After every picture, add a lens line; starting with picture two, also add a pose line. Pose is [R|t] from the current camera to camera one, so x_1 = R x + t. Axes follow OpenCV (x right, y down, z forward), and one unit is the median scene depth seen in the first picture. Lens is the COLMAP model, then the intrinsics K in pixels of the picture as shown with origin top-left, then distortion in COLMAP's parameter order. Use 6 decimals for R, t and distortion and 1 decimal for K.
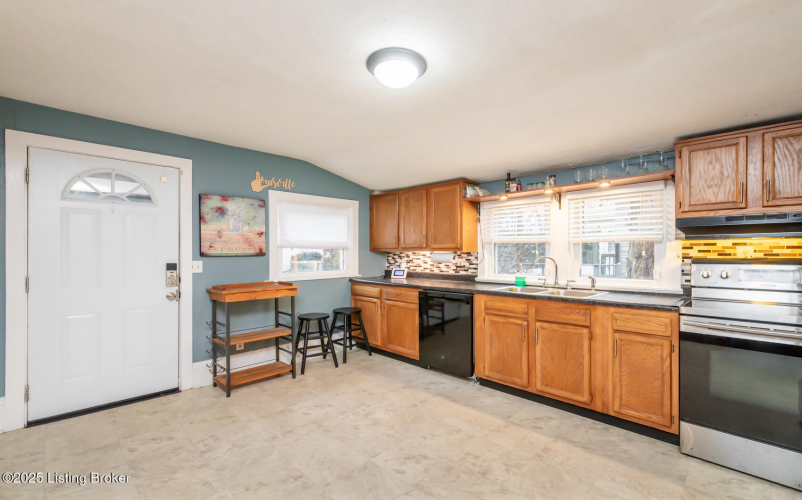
lens RADIAL K [[349.8, 0, 405.6], [0, 349.8, 250.3], [0, 0, 1]] dist [0.001106, 0.000048]
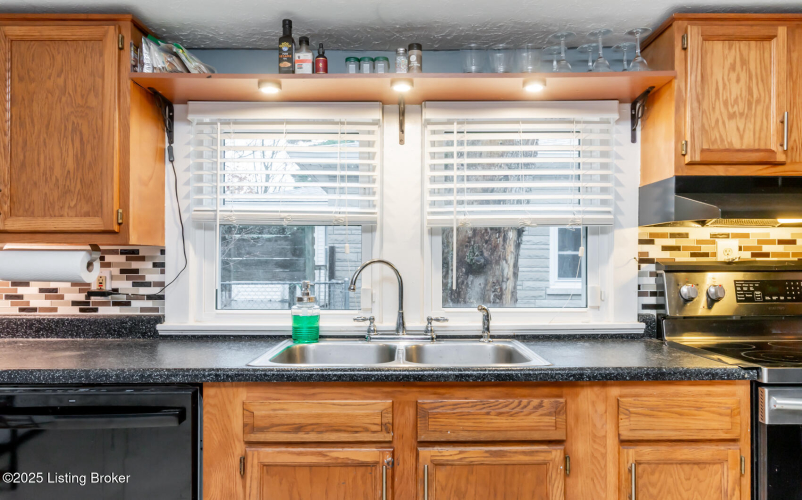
lens RADIAL K [[576.8, 0, 403.3], [0, 576.8, 262.8], [0, 0, 1]] dist [-0.001704, -0.000190]
pose [[0.710865, 0.005231, 0.703309, -0.028115], [-0.006557, 0.999978, -0.000810, 0.022524], [-0.703298, -0.004036, 0.710883, 0.544724]]
